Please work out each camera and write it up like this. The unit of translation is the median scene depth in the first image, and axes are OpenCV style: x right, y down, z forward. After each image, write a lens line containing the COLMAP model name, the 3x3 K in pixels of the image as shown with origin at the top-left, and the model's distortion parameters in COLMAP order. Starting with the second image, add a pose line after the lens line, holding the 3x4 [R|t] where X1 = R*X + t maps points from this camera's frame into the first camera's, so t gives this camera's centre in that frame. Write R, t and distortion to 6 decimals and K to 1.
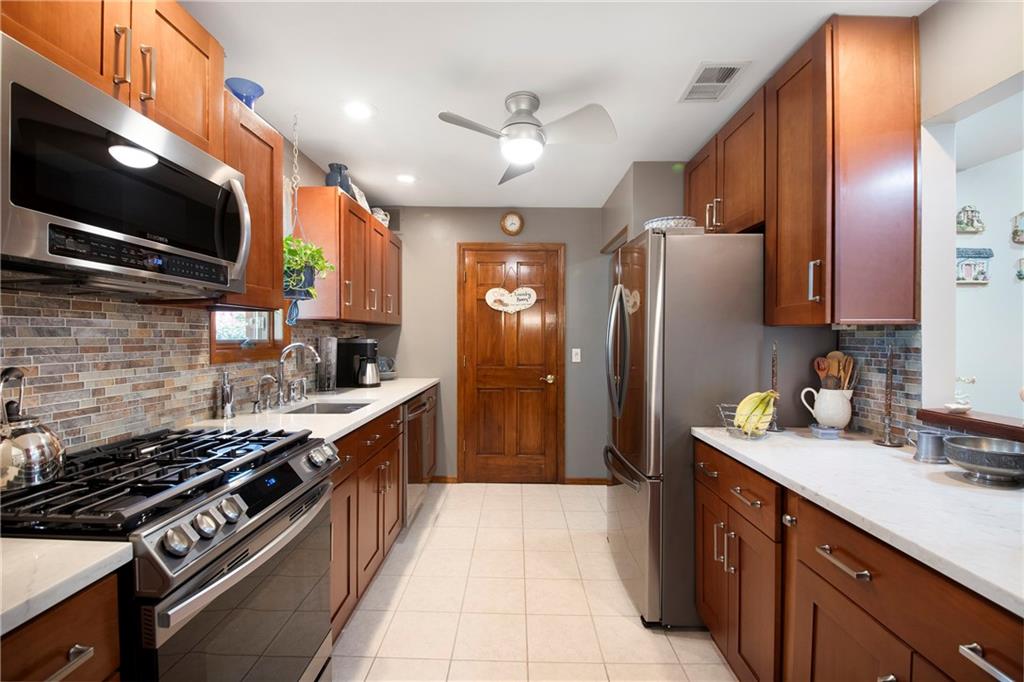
lens RADIAL K [[442.9, 0, 511.2], [0, 442.9, 338.9], [0, 0, 1]] dist [0.002588, 0.000053]
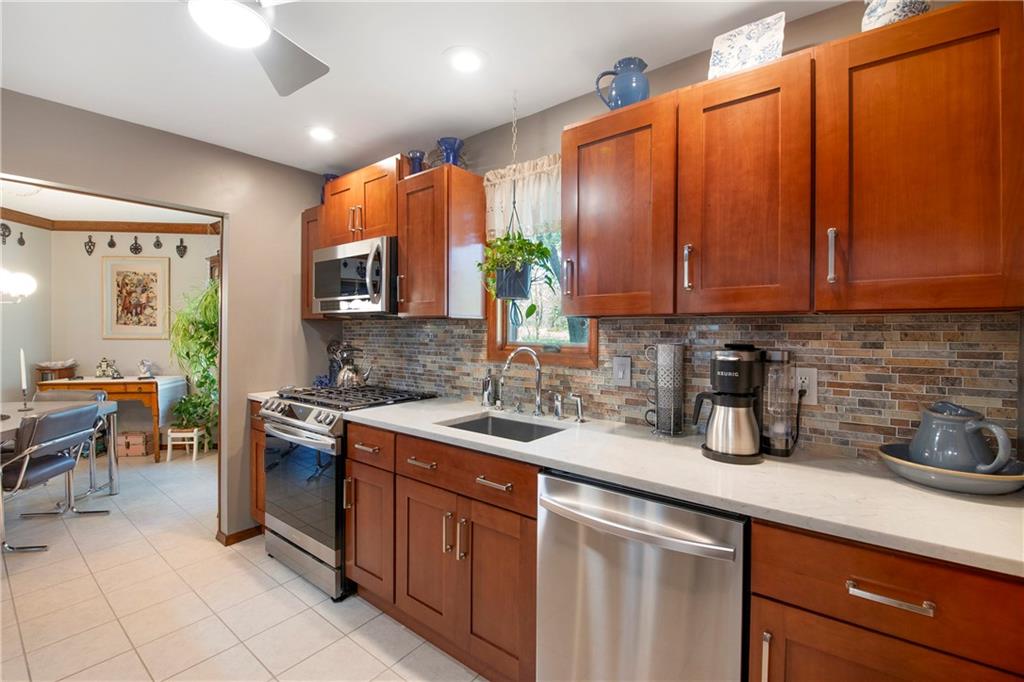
lens RADIAL K [[442.9, 0, 515.2], [0, 442.9, 333.9], [0, 0, 1]] dist [0.002588, 0.000053]
pose [[-0.608438, -0.005236, -0.793584, 0.329100], [-0.011361, 0.999933, 0.002114, -0.026558], [0.793520, 0.010302, -0.608457, 2.132332]]
